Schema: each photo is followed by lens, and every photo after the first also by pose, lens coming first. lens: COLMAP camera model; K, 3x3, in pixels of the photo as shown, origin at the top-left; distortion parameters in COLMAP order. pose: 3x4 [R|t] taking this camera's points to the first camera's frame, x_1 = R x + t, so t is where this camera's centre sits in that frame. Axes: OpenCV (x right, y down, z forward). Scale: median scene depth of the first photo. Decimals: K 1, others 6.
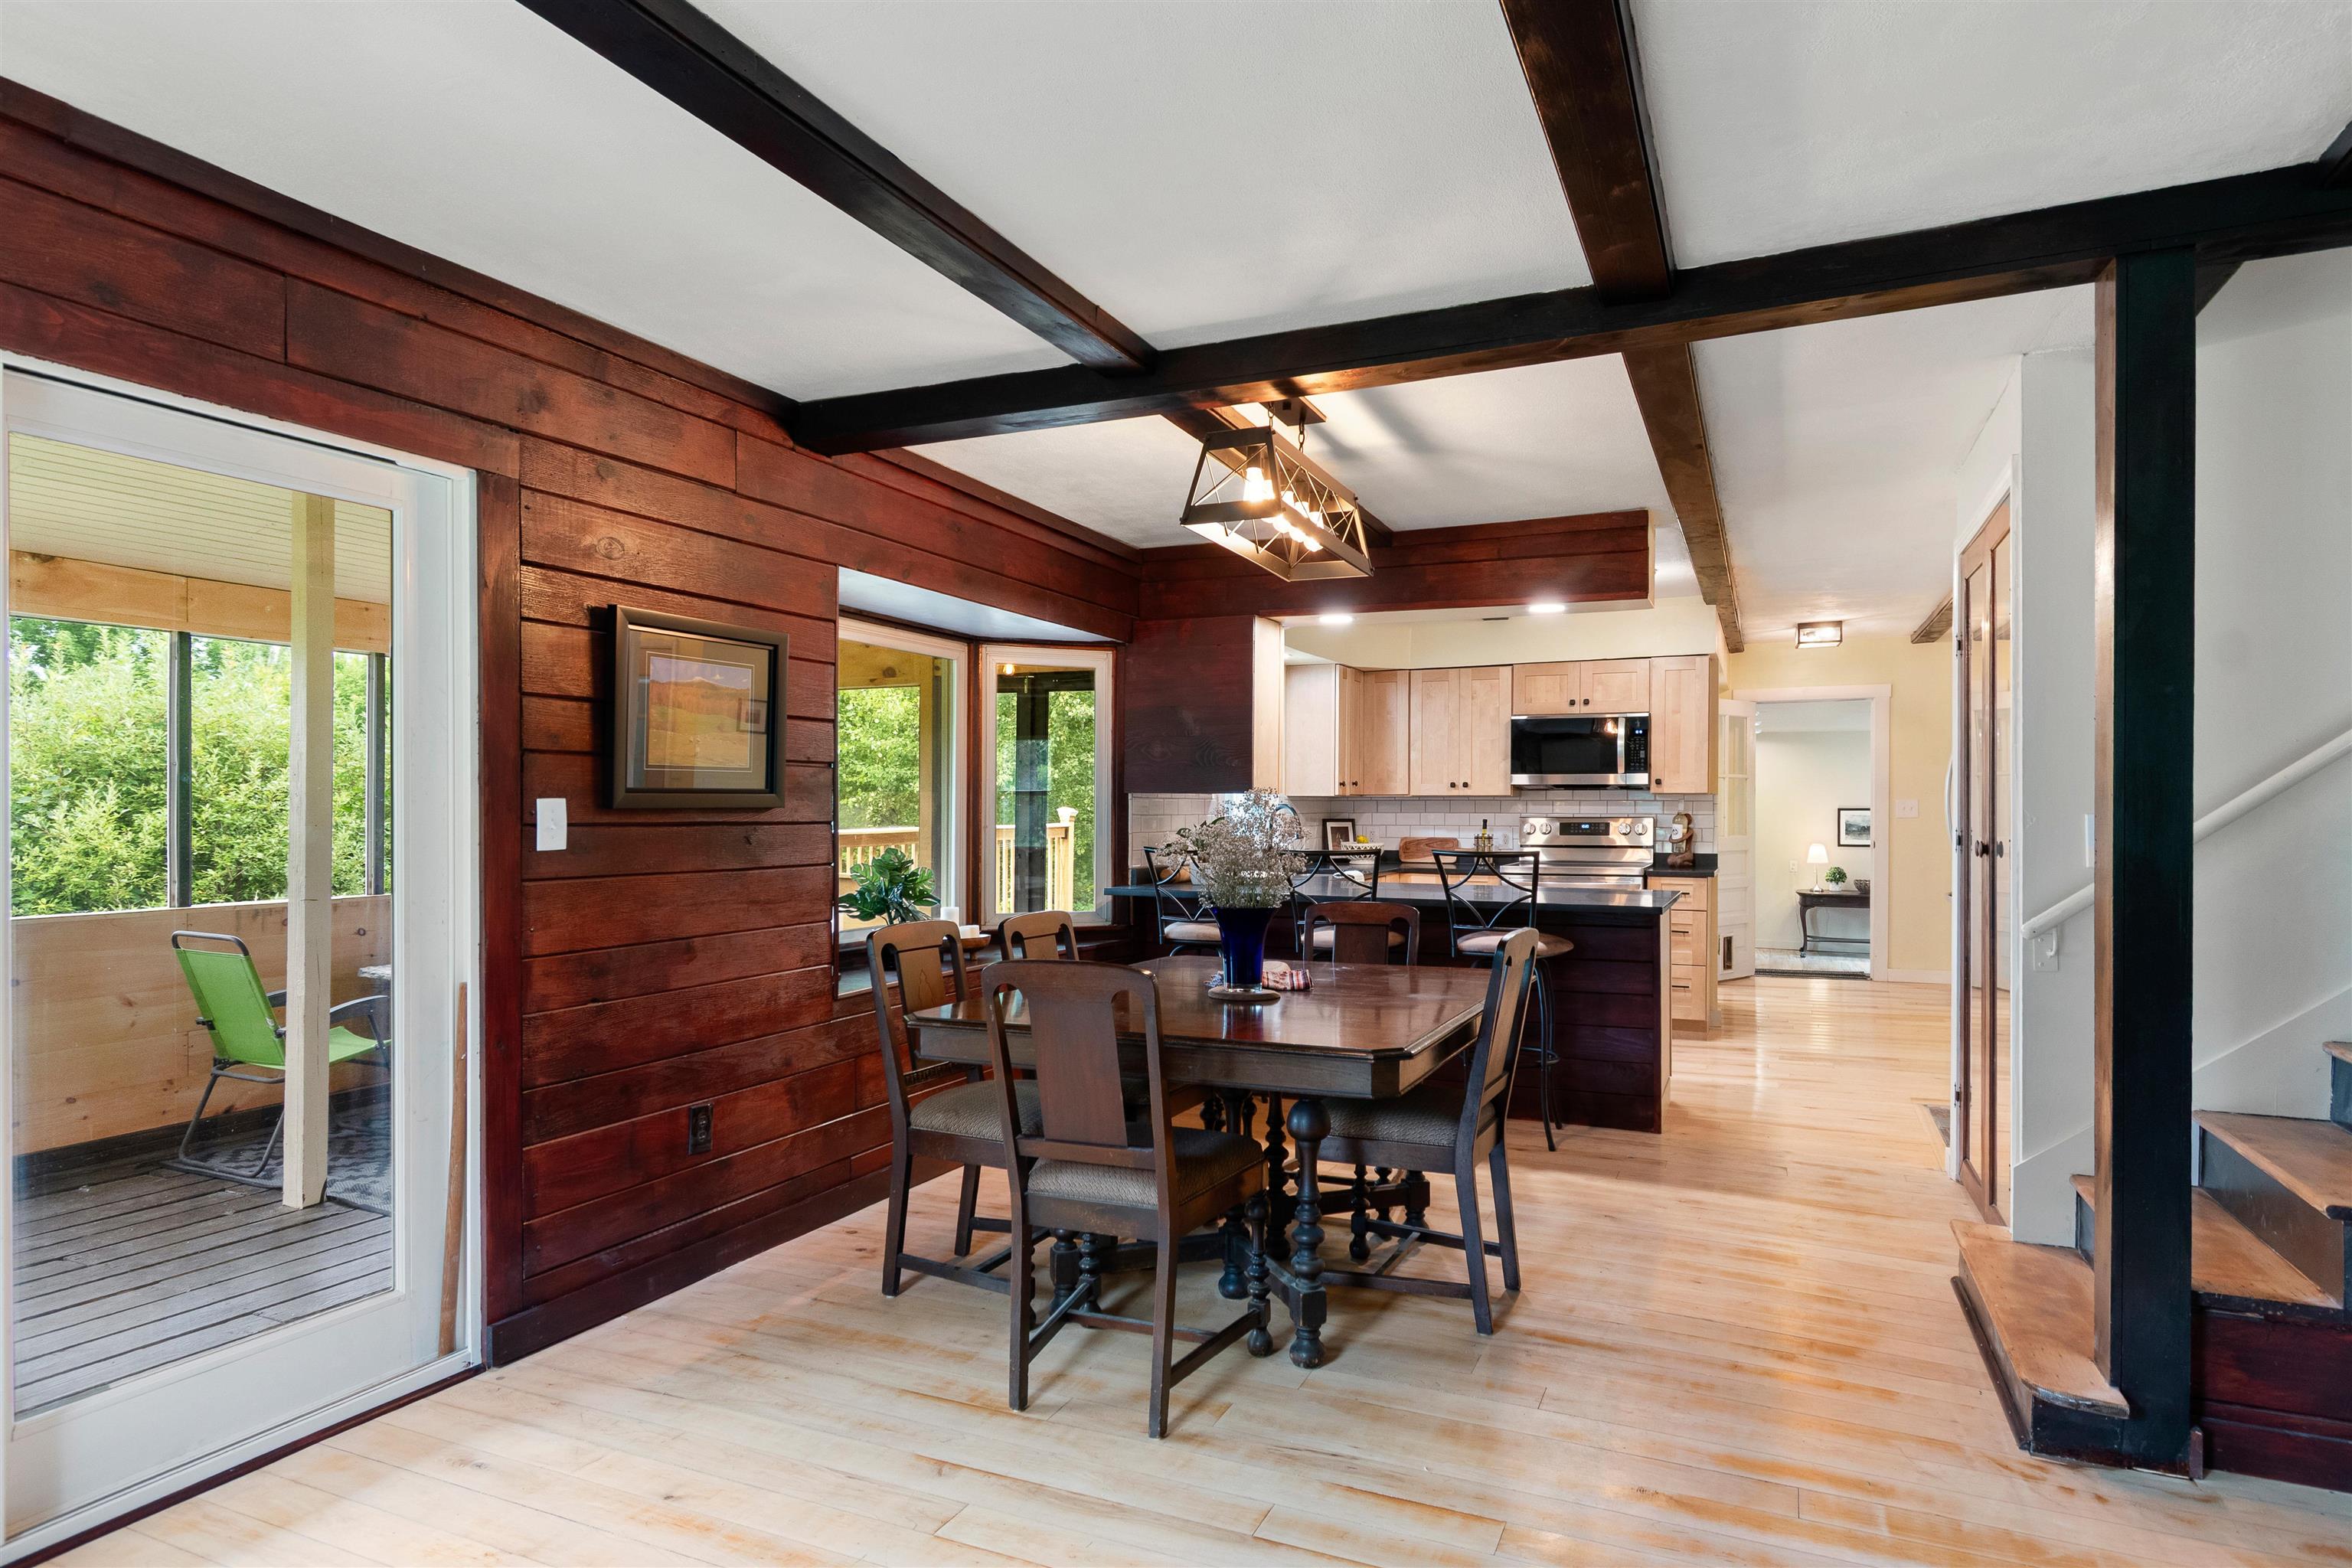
lens RADIAL K [[1289.8, 0, 1186.2], [0, 1289.8, 809.6], [0, 0, 1]] dist [-0.001753, -0.002037]
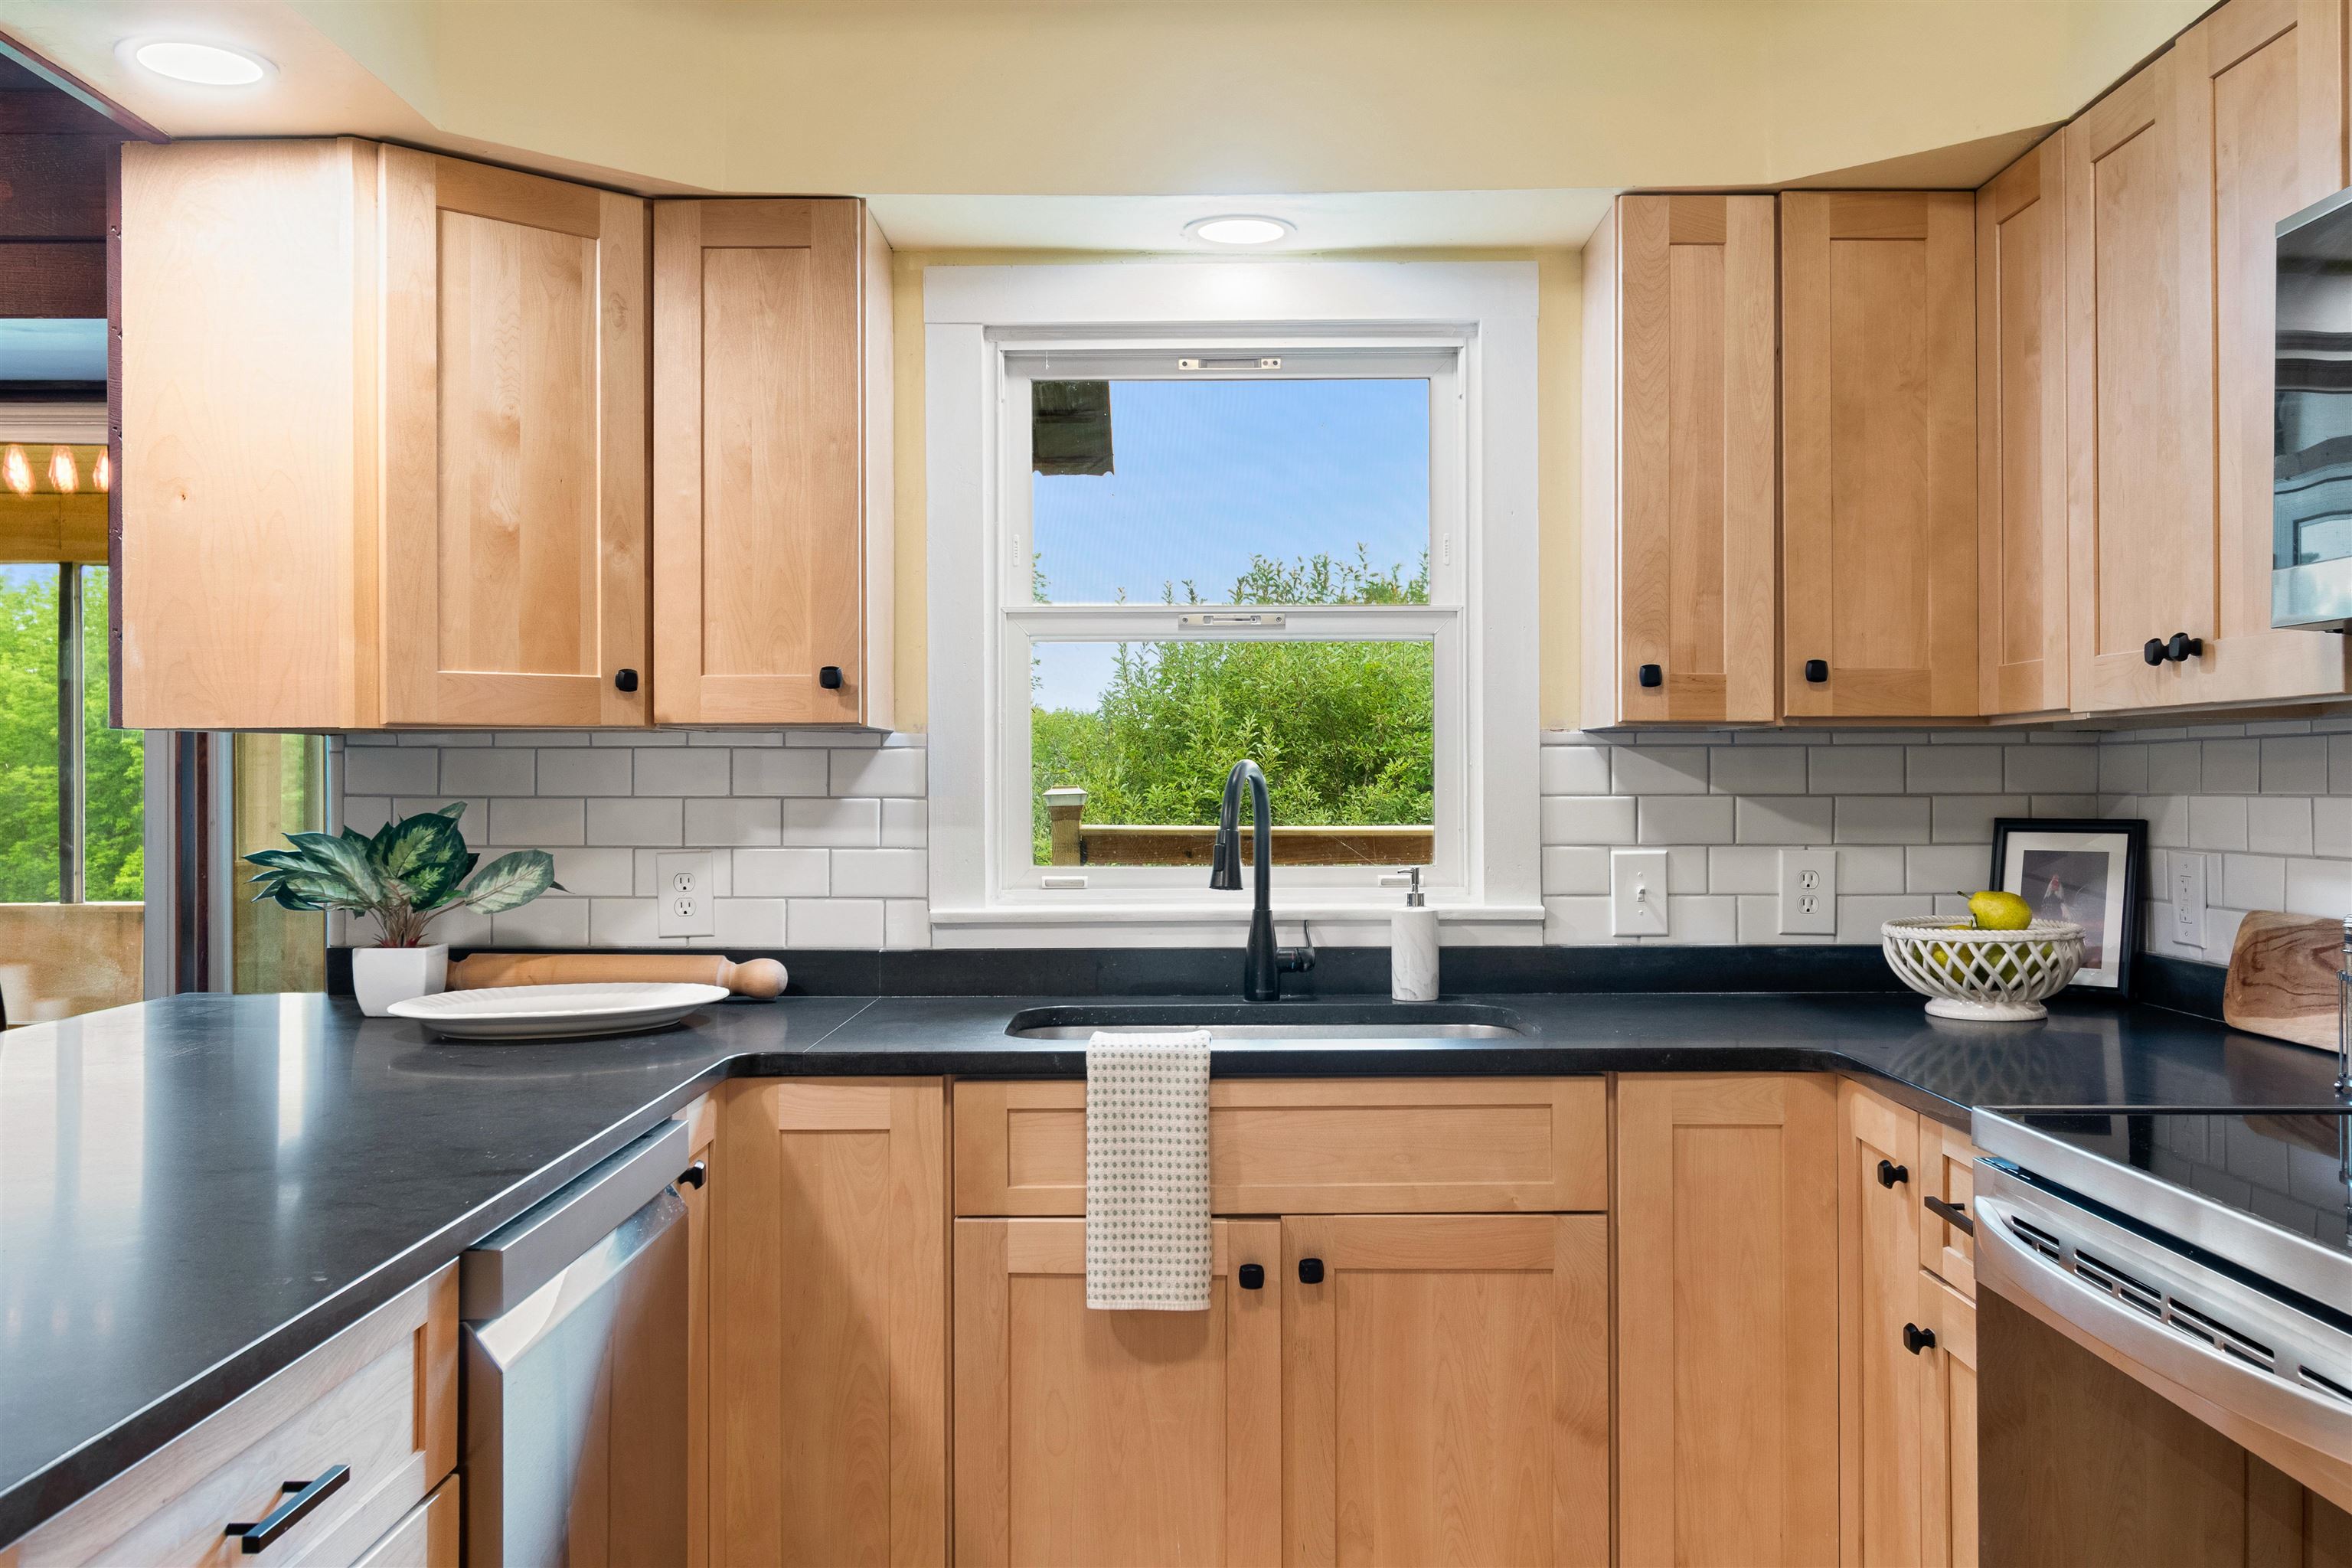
lens RADIAL K [[1968.2, 0, 1172.8], [0, 1968.2, 753.0], [0, 0, 1]] dist [0.000920, -0.011762]
pose [[0.405004, -0.014690, -0.914197, 0.694583], [0.001269, 0.999879, -0.015505, 0.000428], [0.914314, 0.005119, 0.404974, 1.247554]]
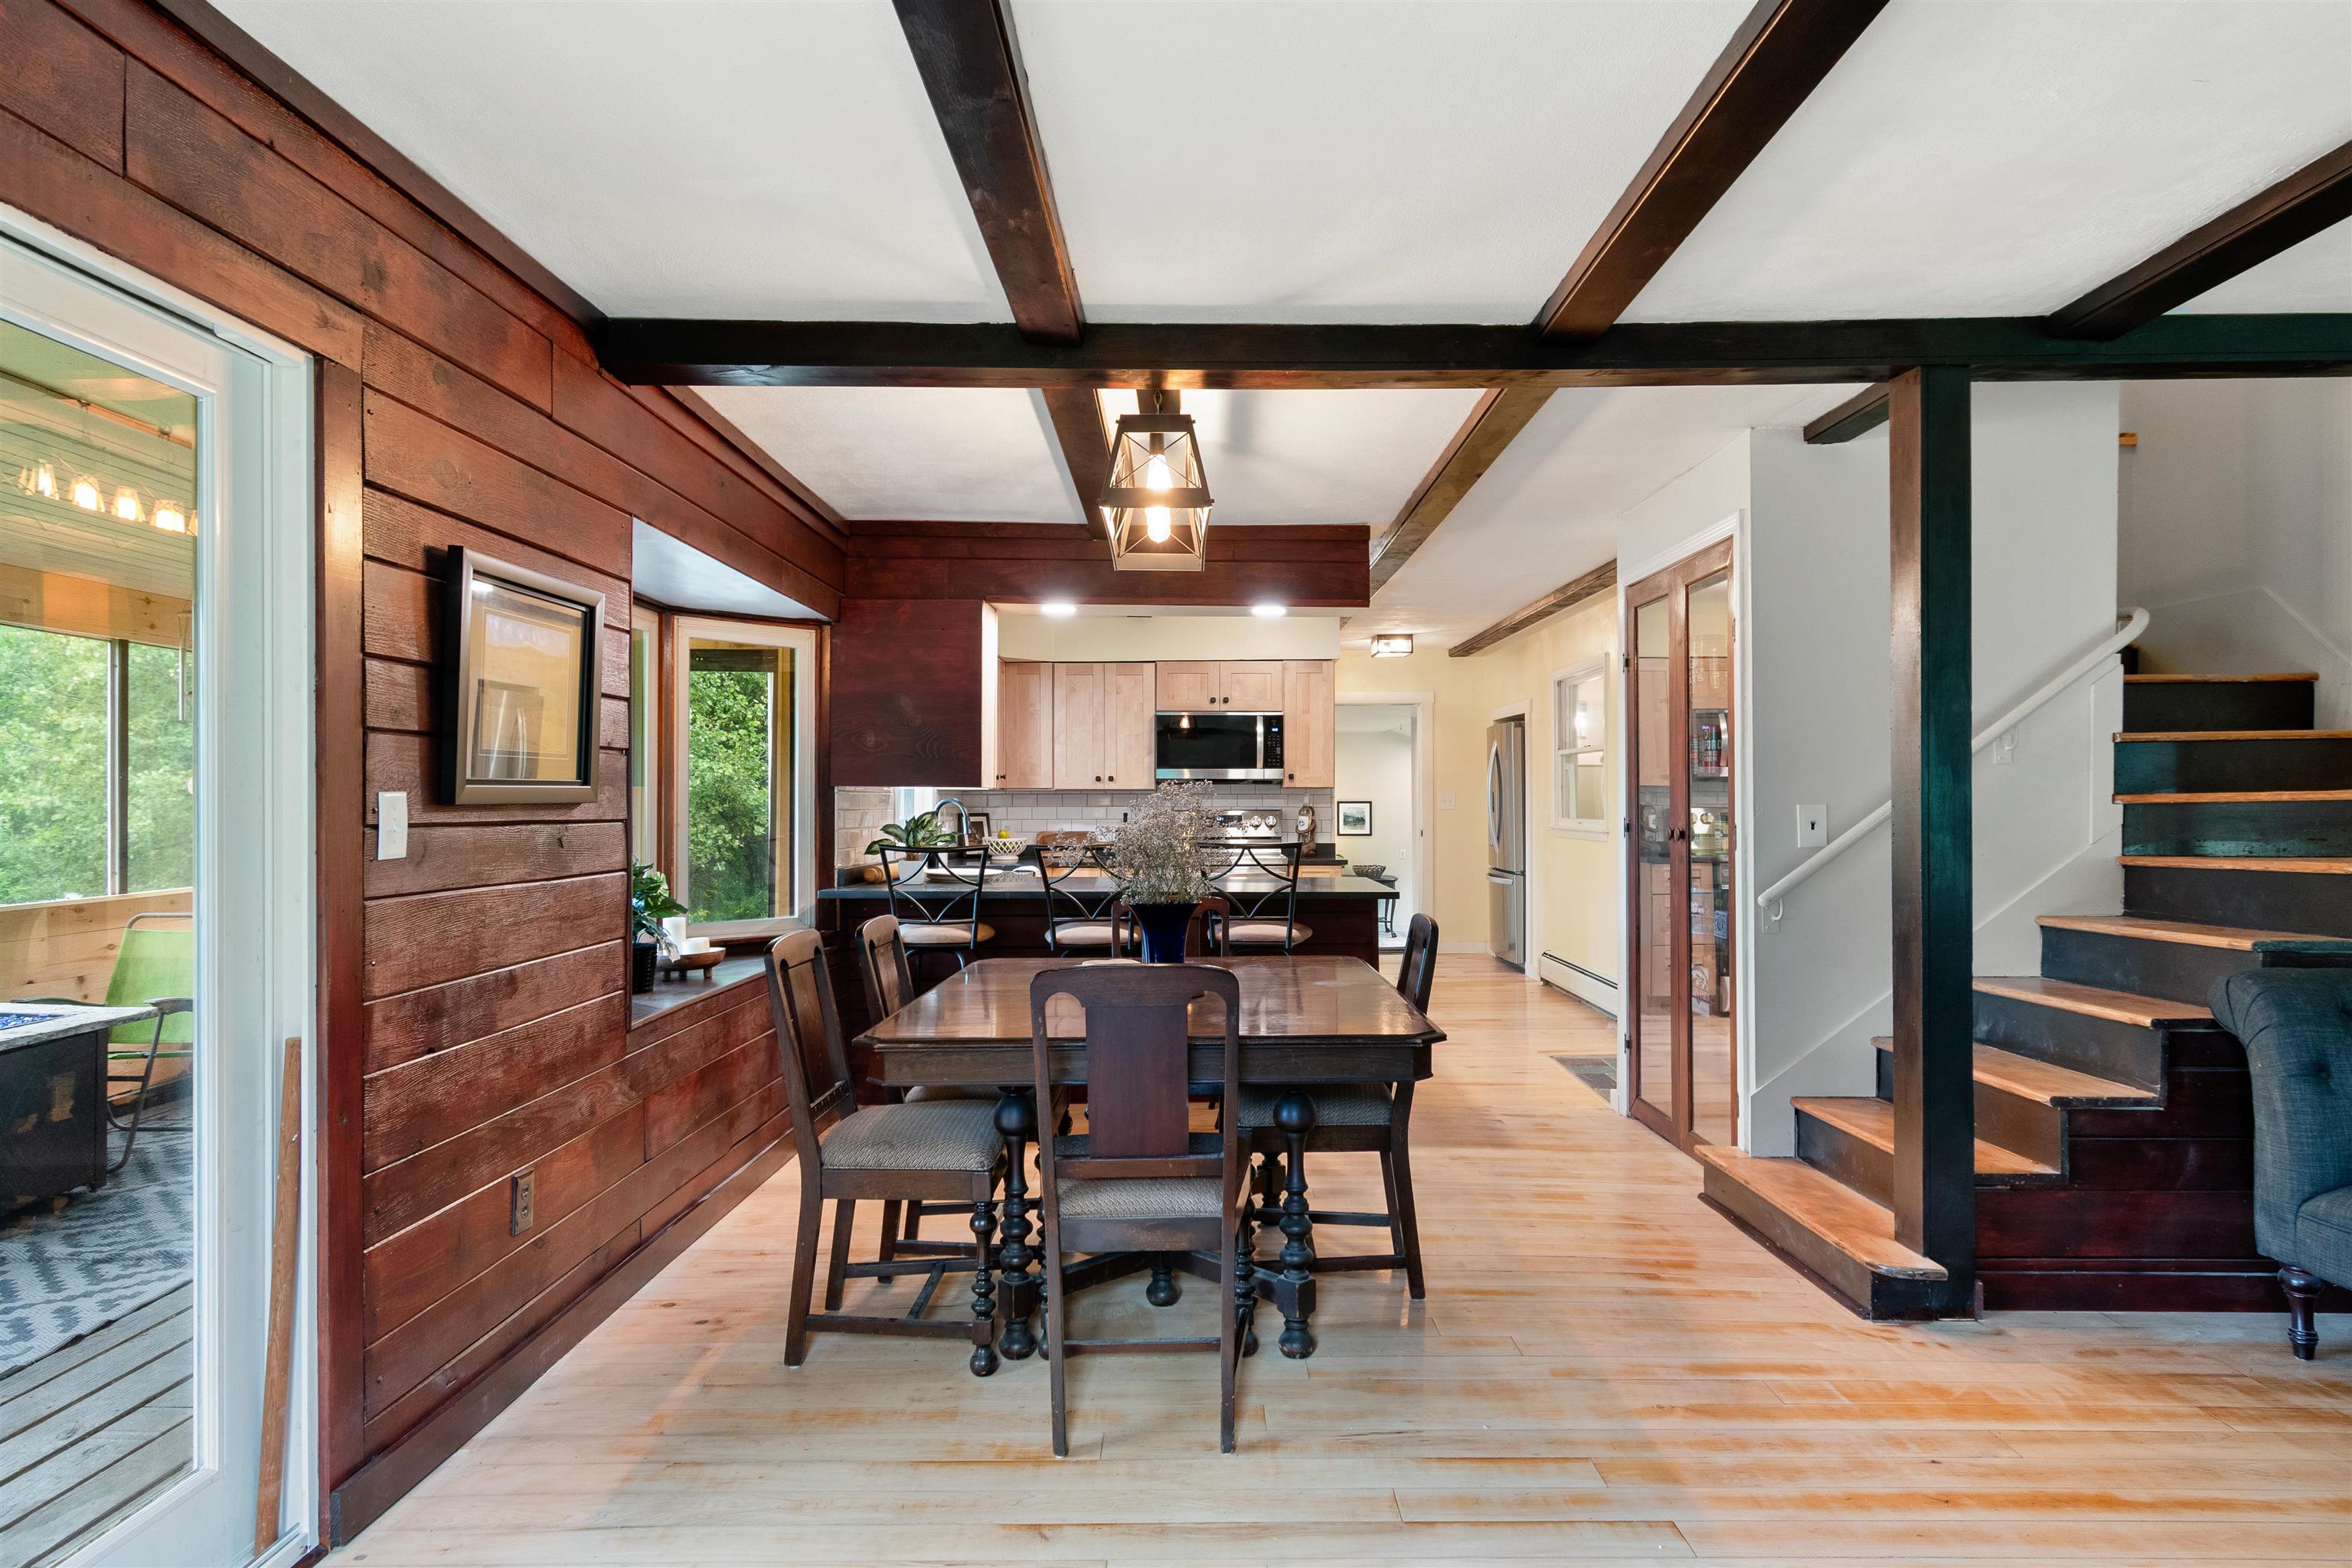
lens RADIAL K [[1318.7, 0, 1184.0], [0, 1318.7, 789.7], [0, 0, 1]] dist [0.001724, -0.001929]
pose [[0.913875, 0.000605, 0.405995, -0.249532], [0.003847, 0.999941, -0.010149, 0.000054], [-0.405977, 0.010837, 0.913819, 0.056729]]
